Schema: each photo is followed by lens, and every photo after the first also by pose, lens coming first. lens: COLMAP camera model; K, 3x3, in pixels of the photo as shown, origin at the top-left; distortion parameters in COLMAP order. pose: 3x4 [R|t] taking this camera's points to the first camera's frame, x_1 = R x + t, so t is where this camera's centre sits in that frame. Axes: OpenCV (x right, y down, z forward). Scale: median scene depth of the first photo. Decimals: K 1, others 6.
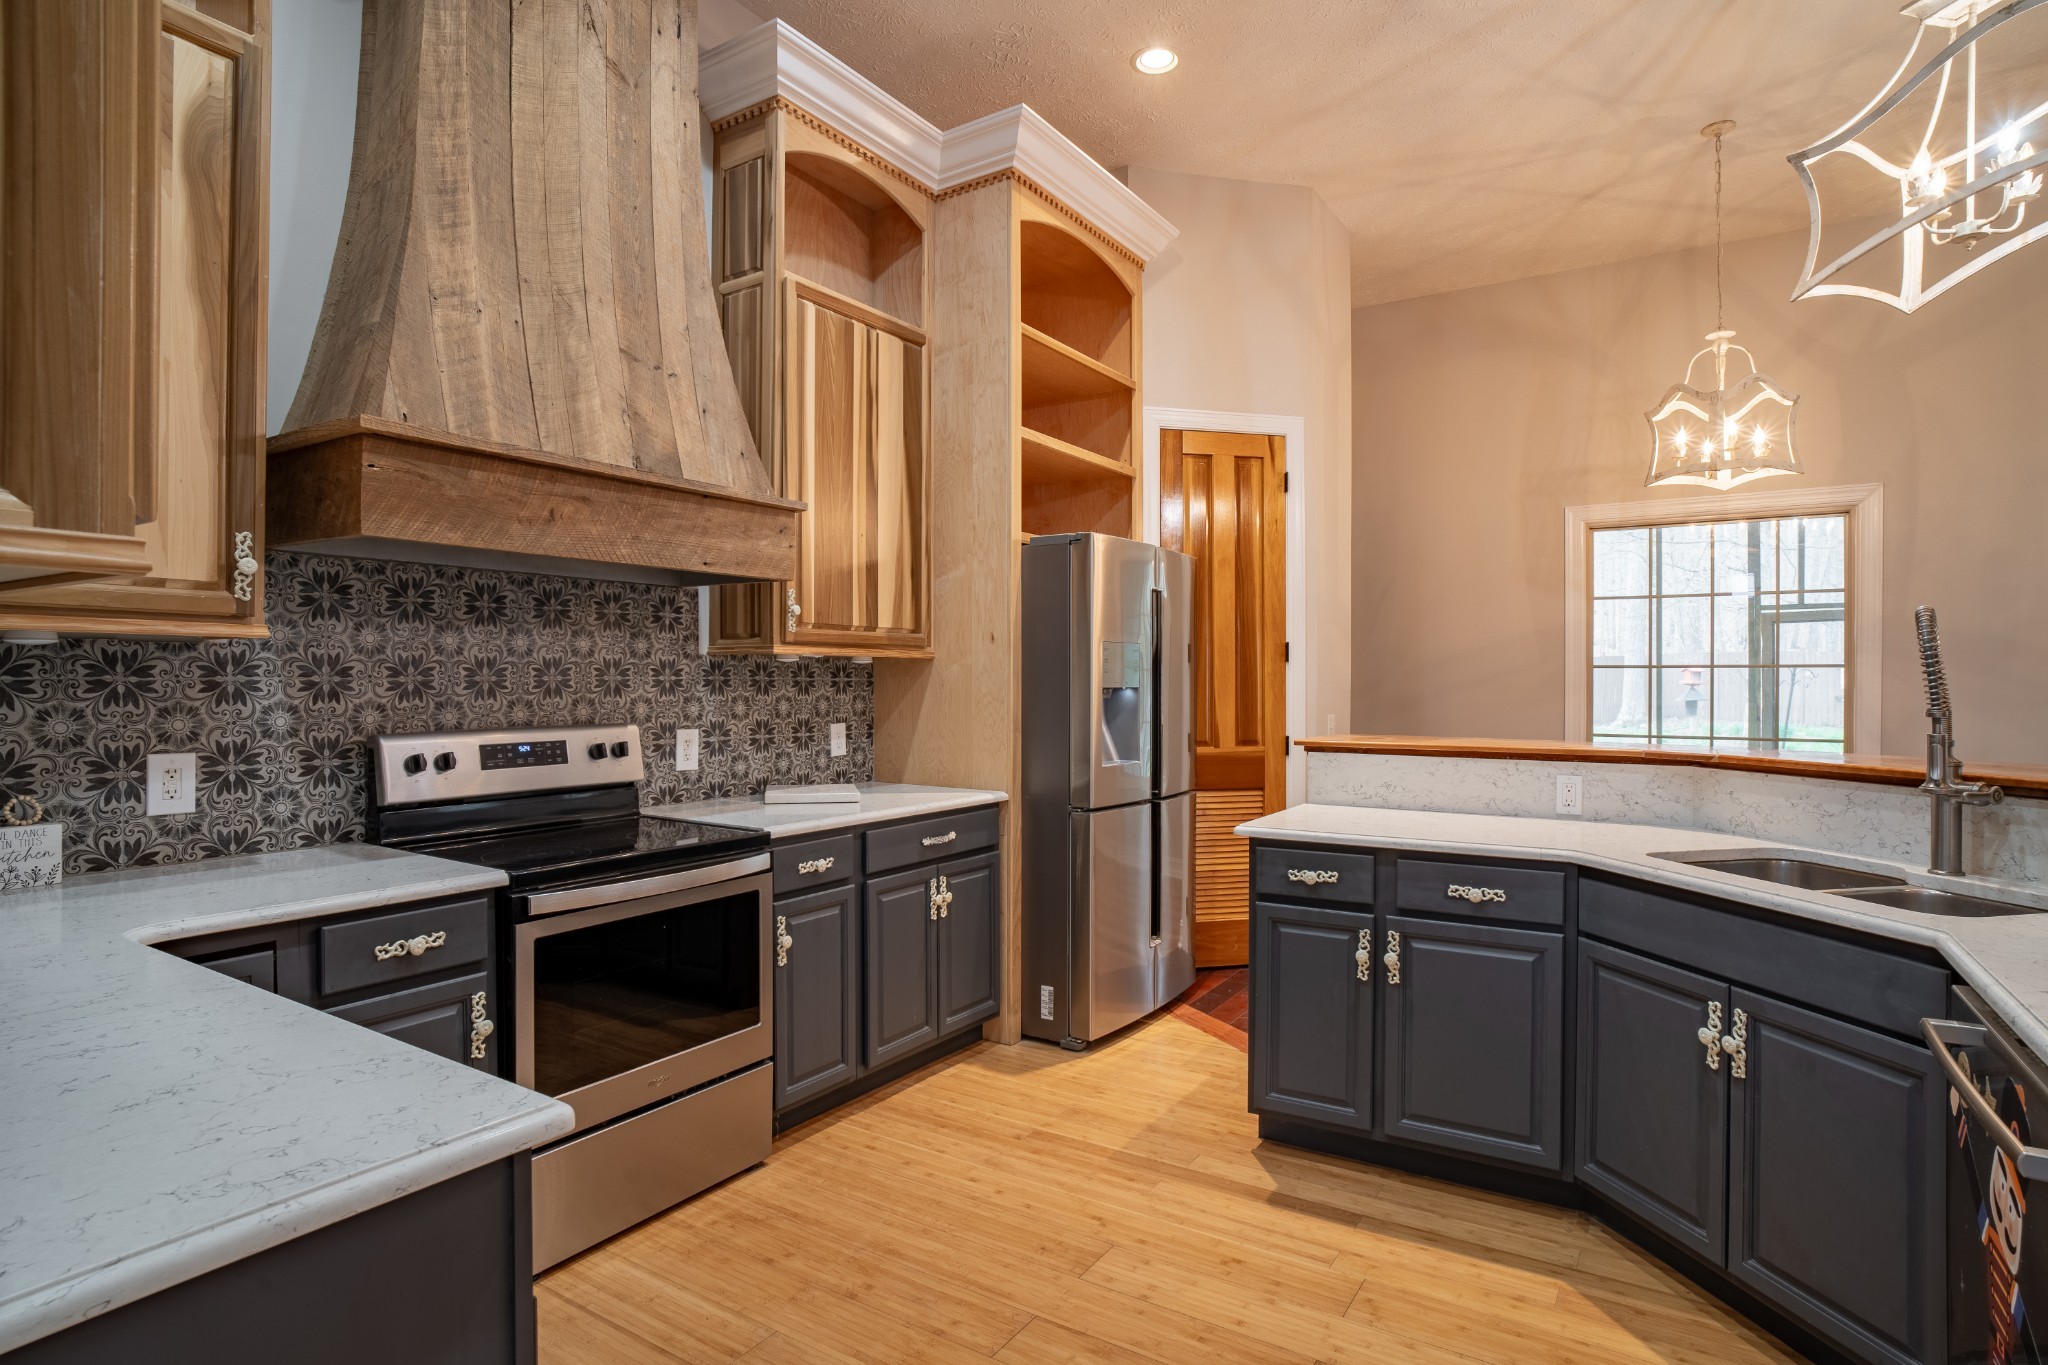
lens RADIAL K [[1072.6, 0, 1026.6], [0, 1072.6, 684.8], [0, 0, 1]] dist [-0.057055, 0.031309]
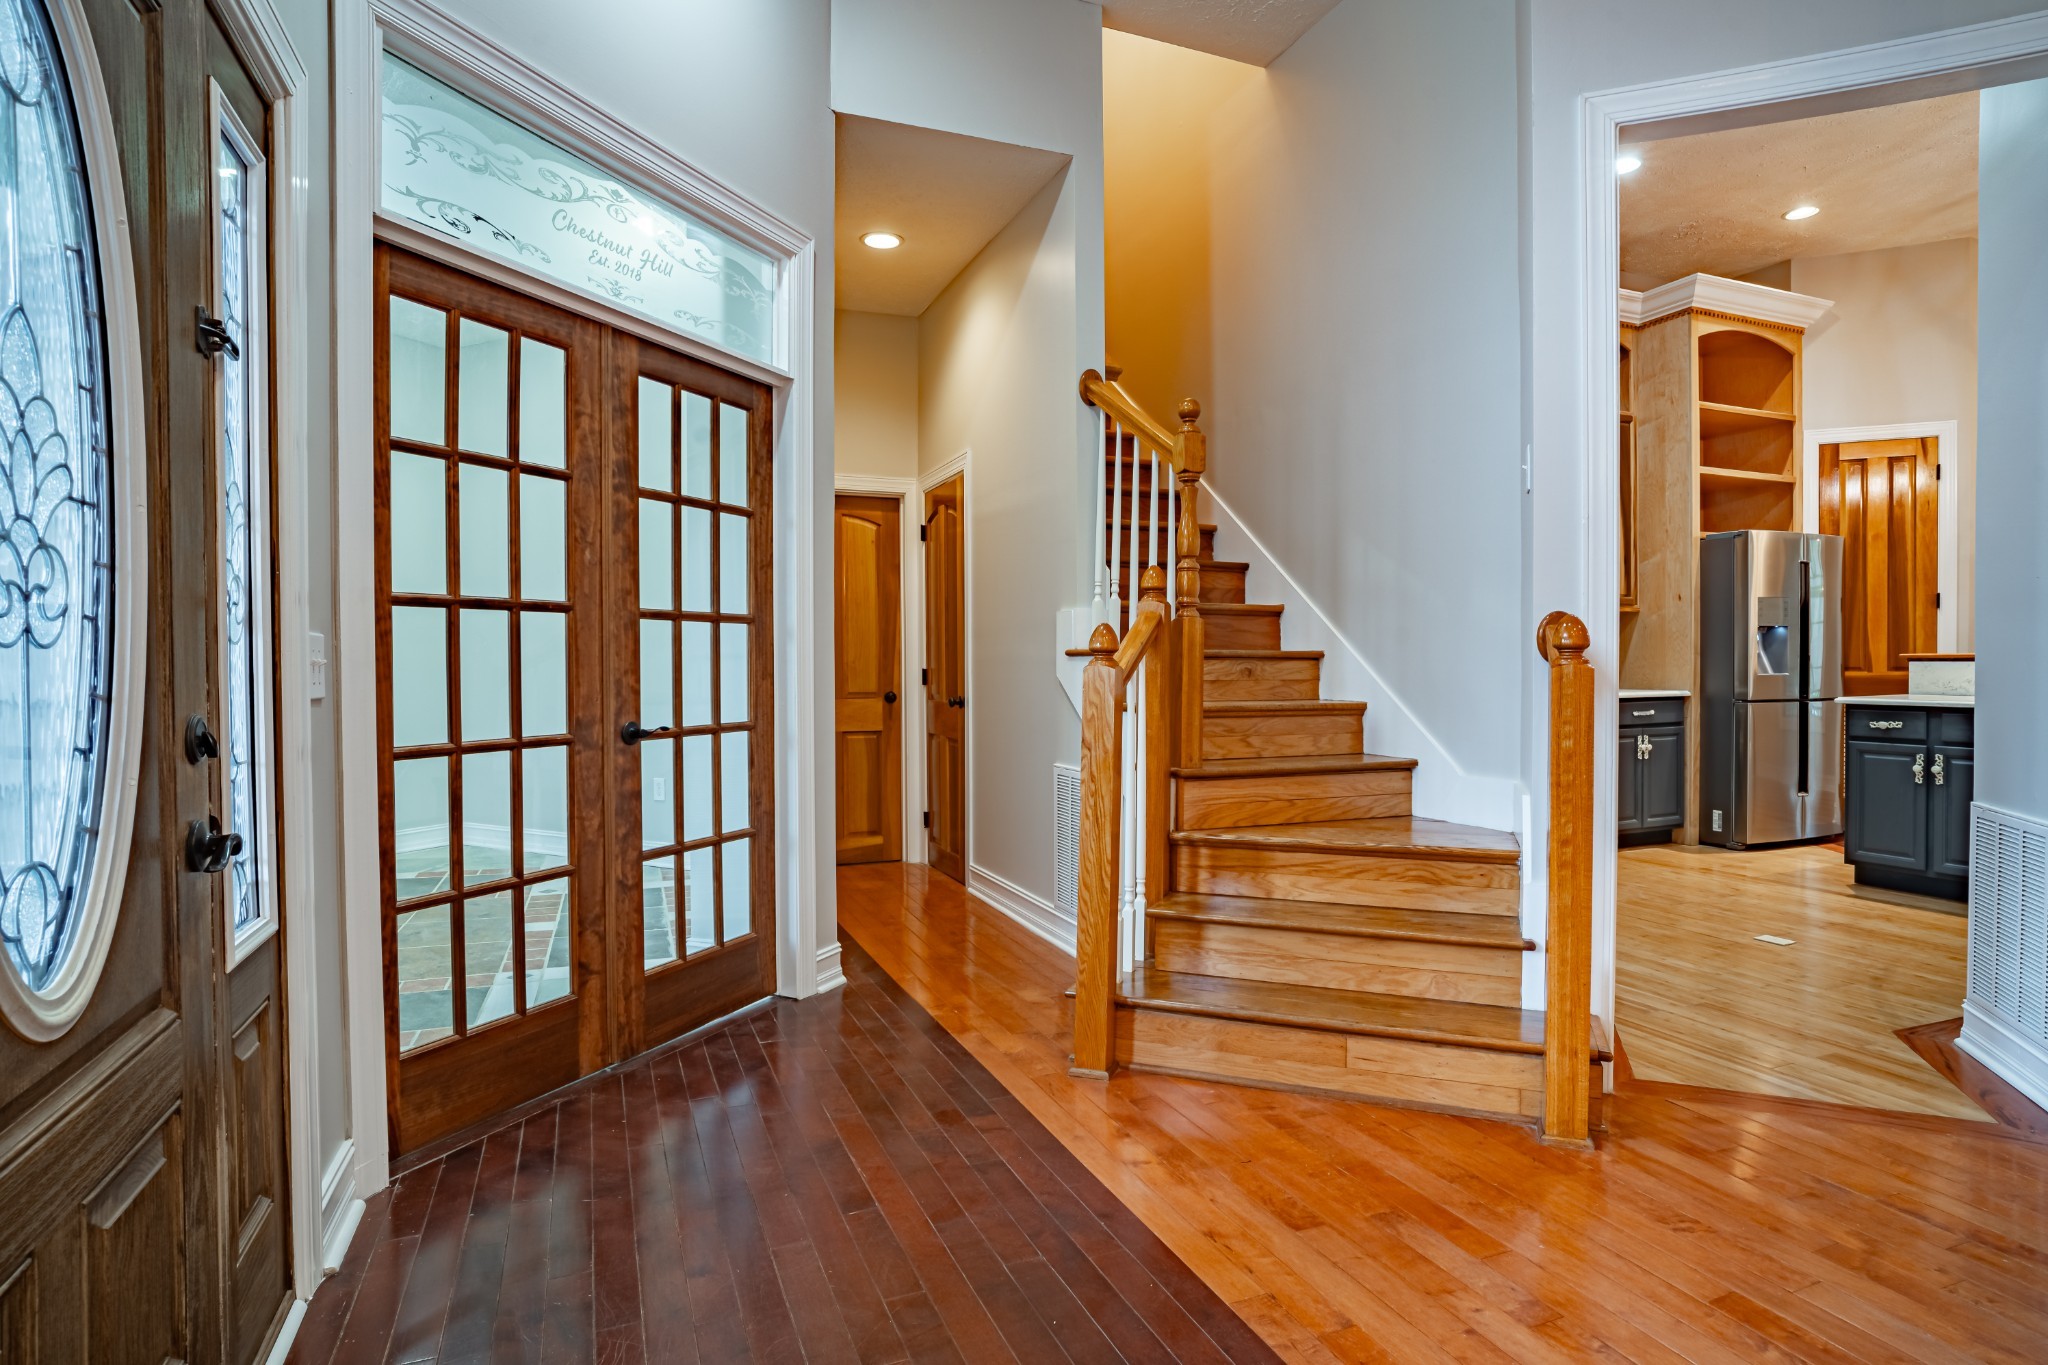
lens RADIAL K [[1072.6, 0, 1026.6], [0, 1072.6, 684.8], [0, 0, 1]] dist [-0.057055, 0.031309]
pose [[0.824412, 0.002816, -0.565984, 0.078117], [0.008521, 0.999813, 0.017387, 0.072530], [0.565926, -0.019157, 0.824233, -1.225928]]
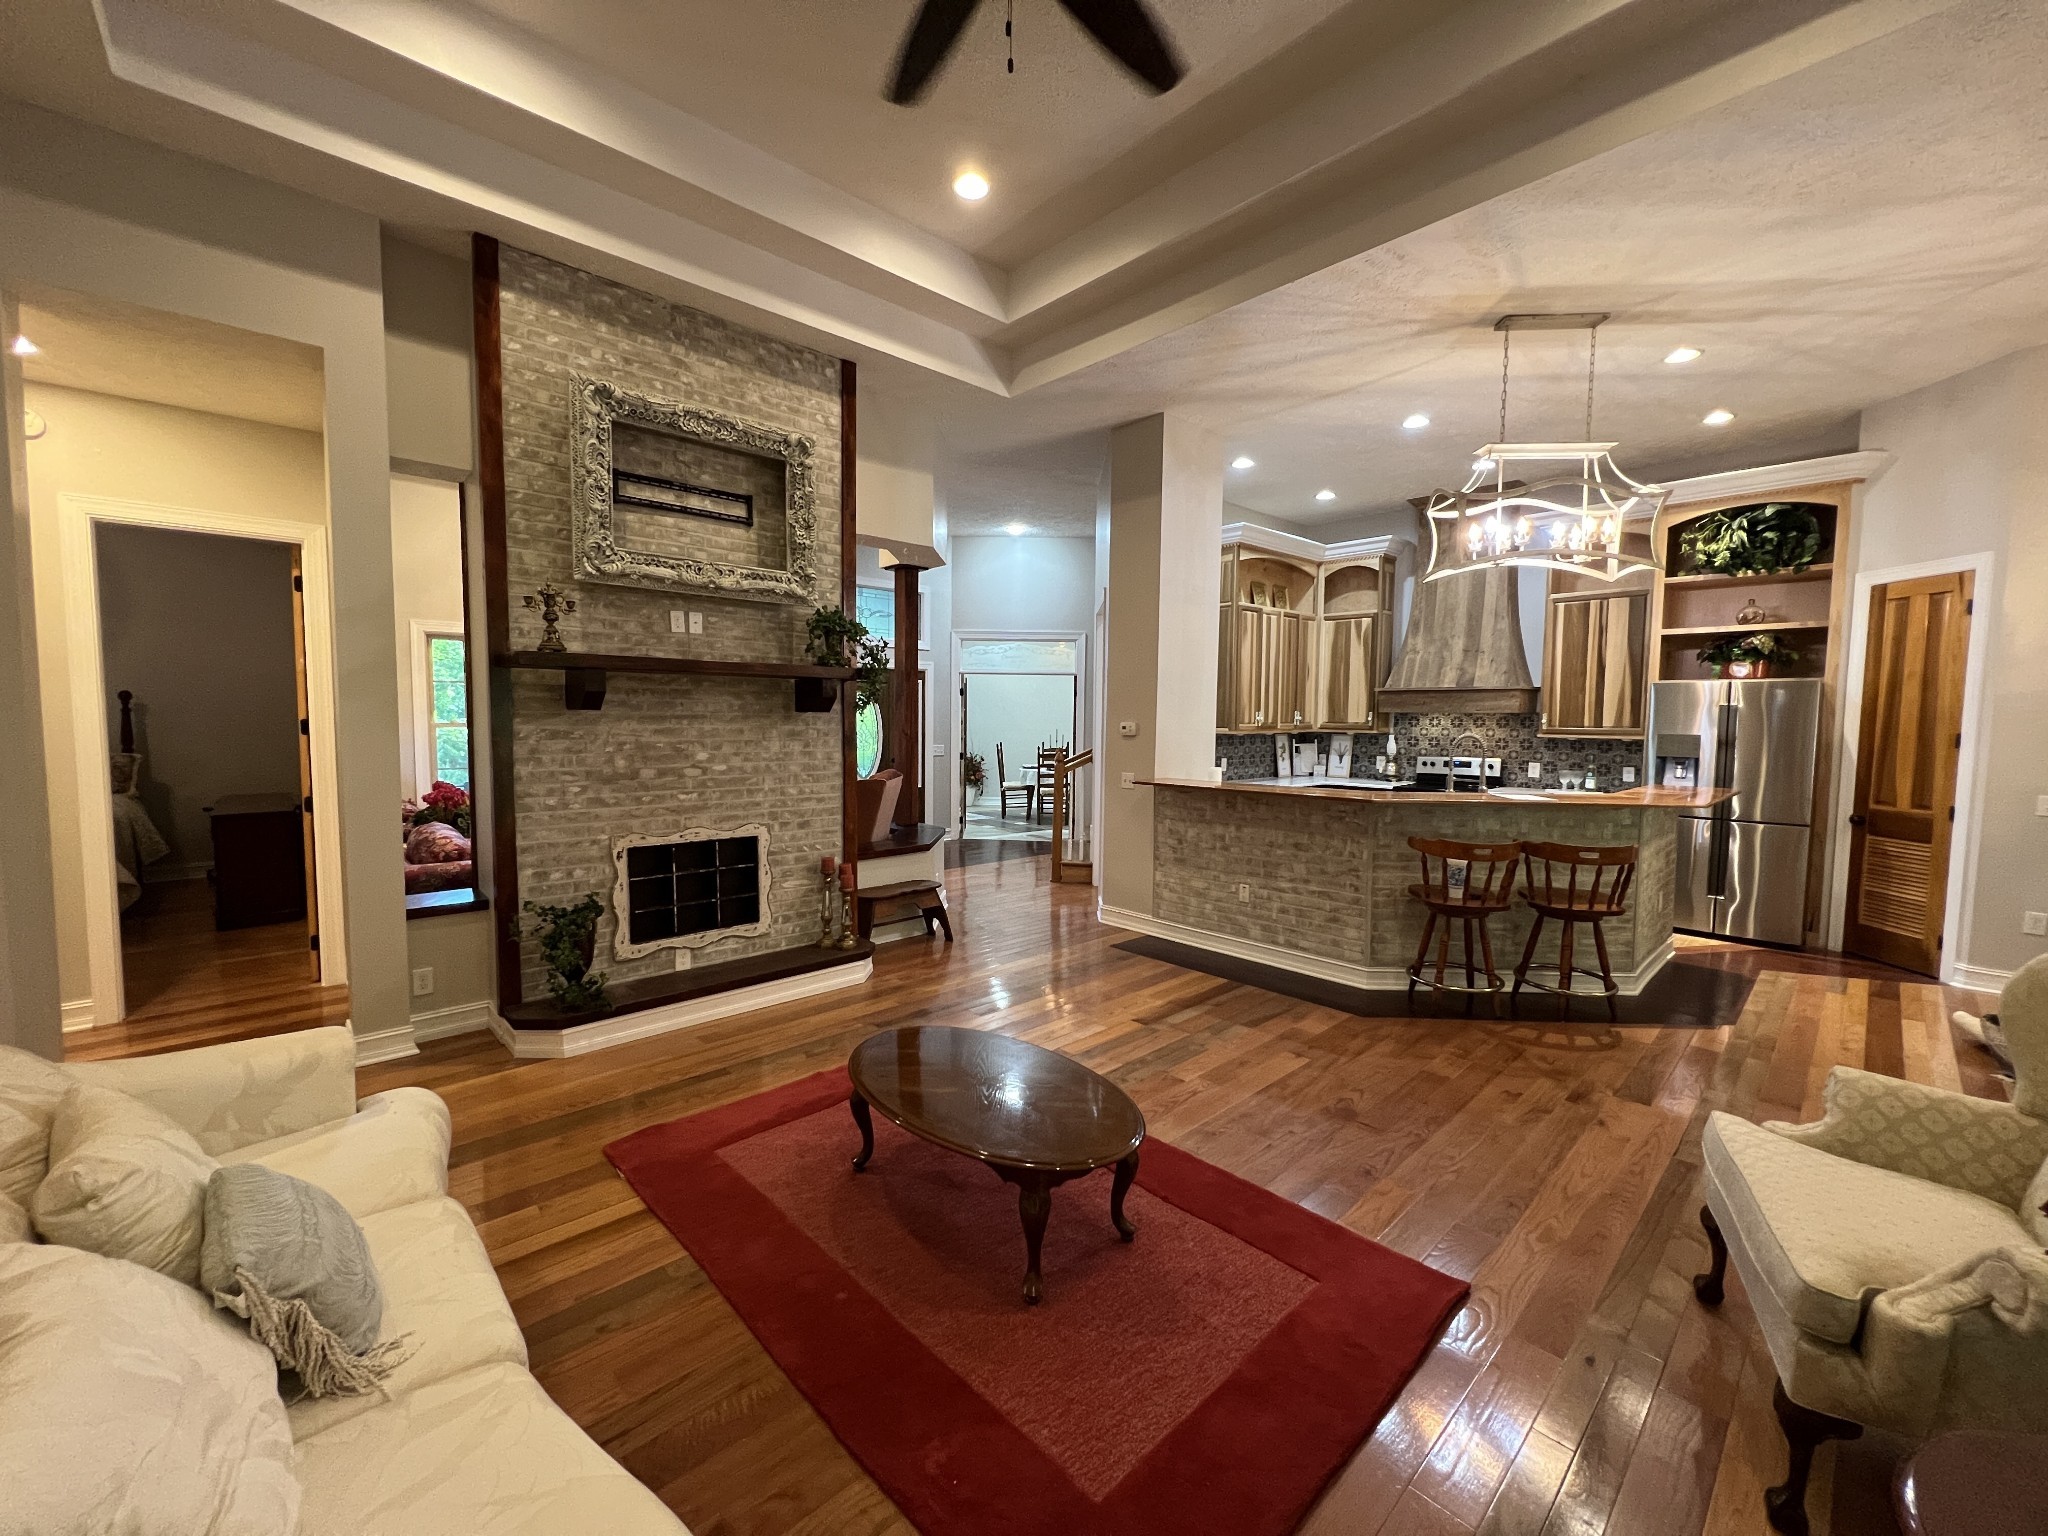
lens RADIAL K [[815.7, 0, 1021.2], [0, 815.7, 770.0], [0, 0, 1]] dist [0.000397, -0.000138]
pose [[-0.247897, 0.062883, -0.966743, 2.537307], [-0.011881, 0.997619, 0.067938, -0.084590], [0.968714, 0.028327, -0.246560, 0.258180]]
